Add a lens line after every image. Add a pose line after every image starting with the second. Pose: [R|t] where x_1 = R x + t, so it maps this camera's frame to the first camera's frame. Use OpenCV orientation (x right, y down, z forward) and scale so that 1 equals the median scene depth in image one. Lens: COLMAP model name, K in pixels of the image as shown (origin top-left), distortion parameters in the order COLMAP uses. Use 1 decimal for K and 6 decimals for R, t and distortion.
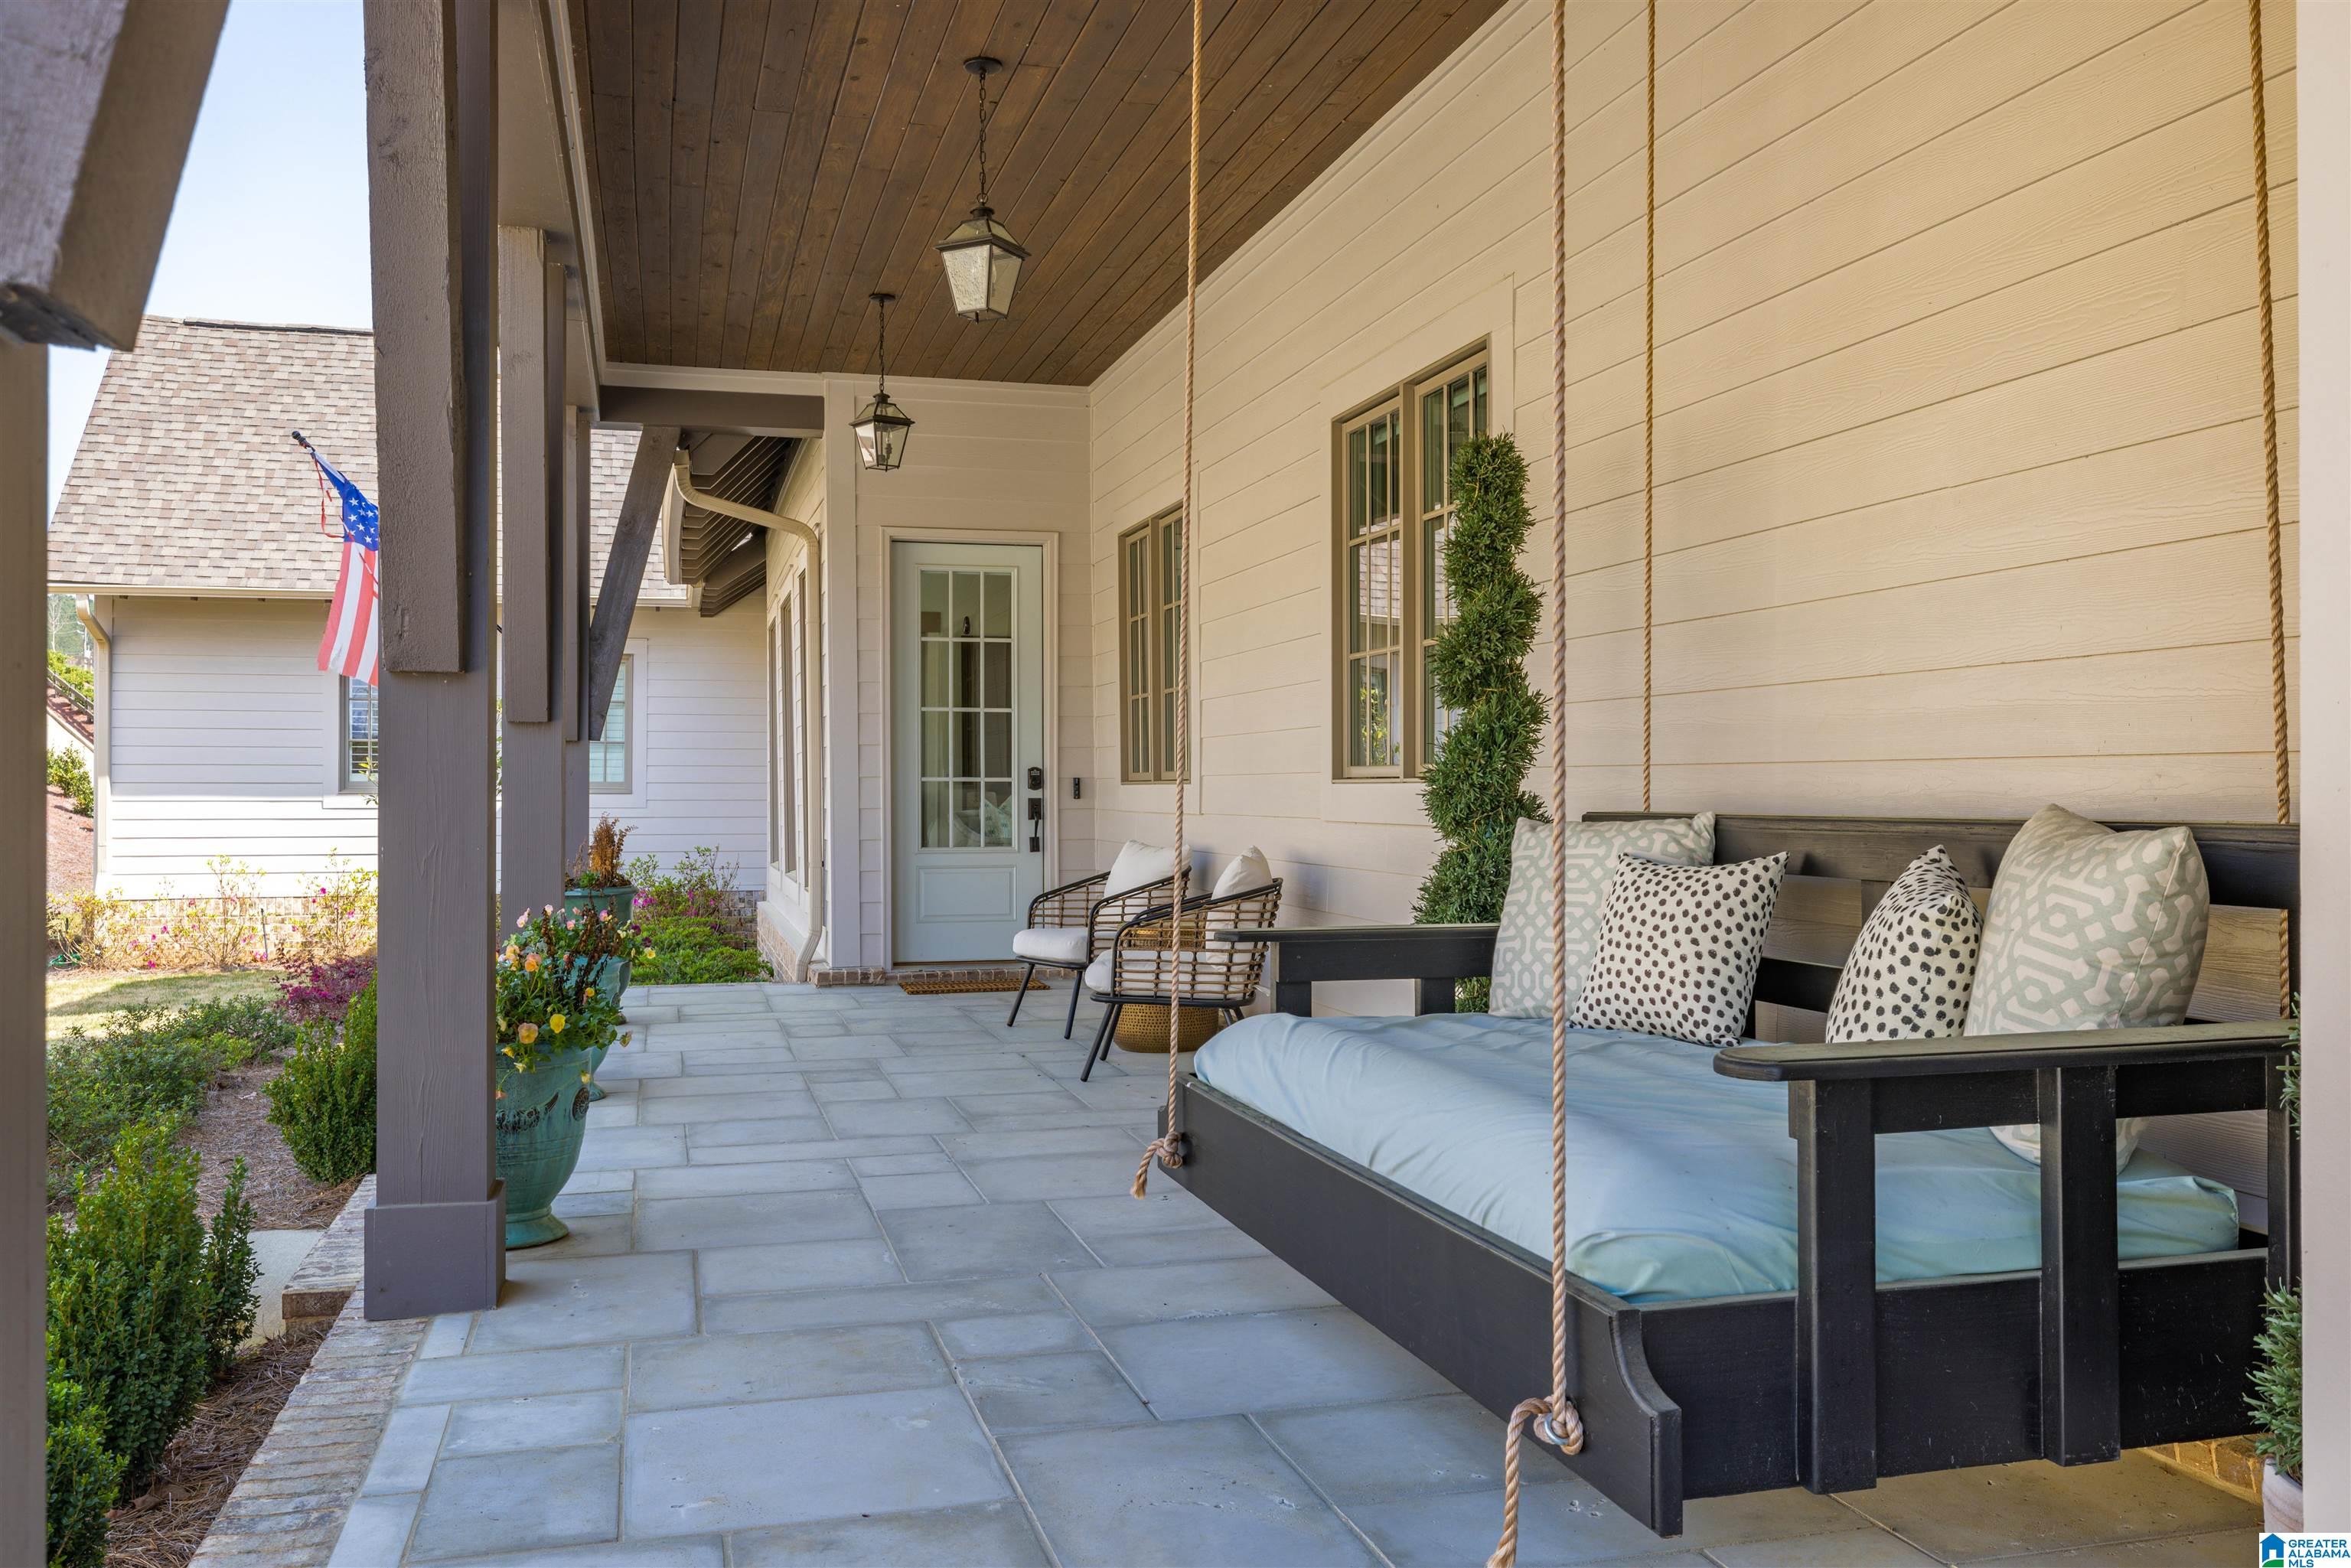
lens RADIAL K [[1926.9, 0, 1175.5], [0, 1926.9, 784.0], [0, 0, 1]] dist [-0.003227, -0.001383]
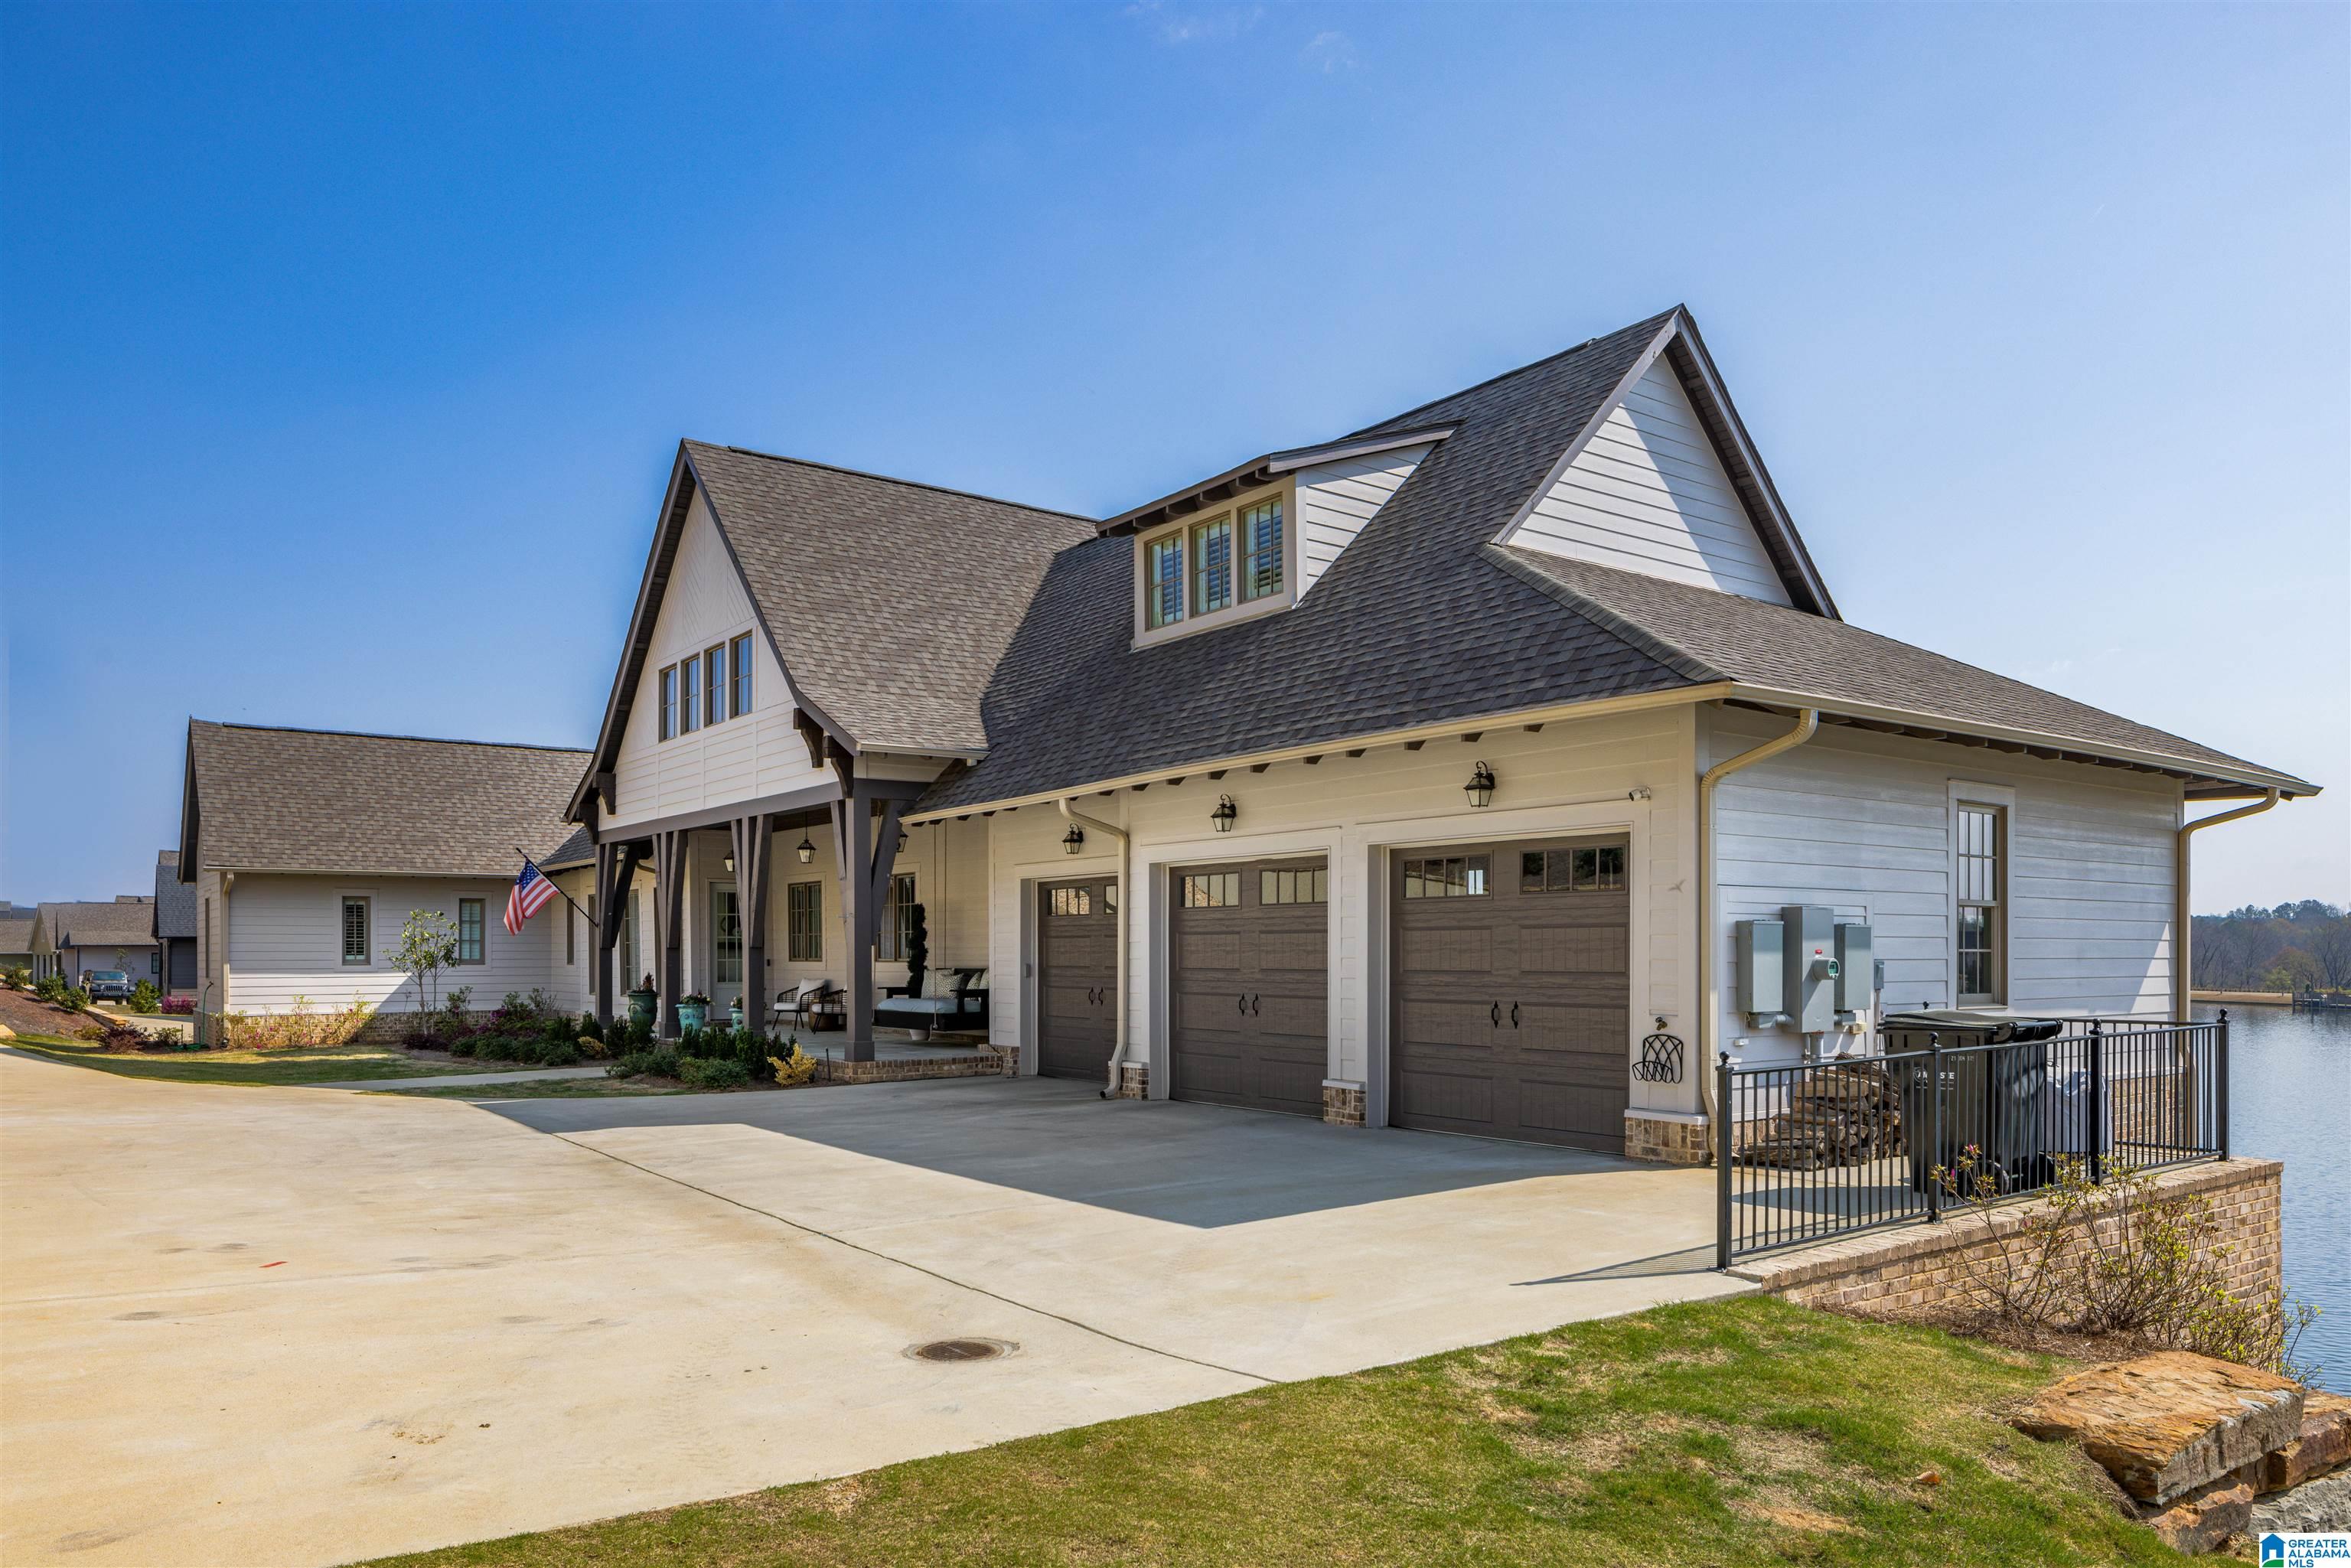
lens RADIAL K [[1617.6, 0, 1170.4], [0, 1617.6, 911.2], [0, 0, 1]] dist [-0.003109, -0.001427]
pose [[0.934347, 0.006342, 0.356307, -0.232301], [0.002227, 0.999718, -0.023634, -0.010798], [-0.356356, 0.022876, 0.934070, -1.024549]]
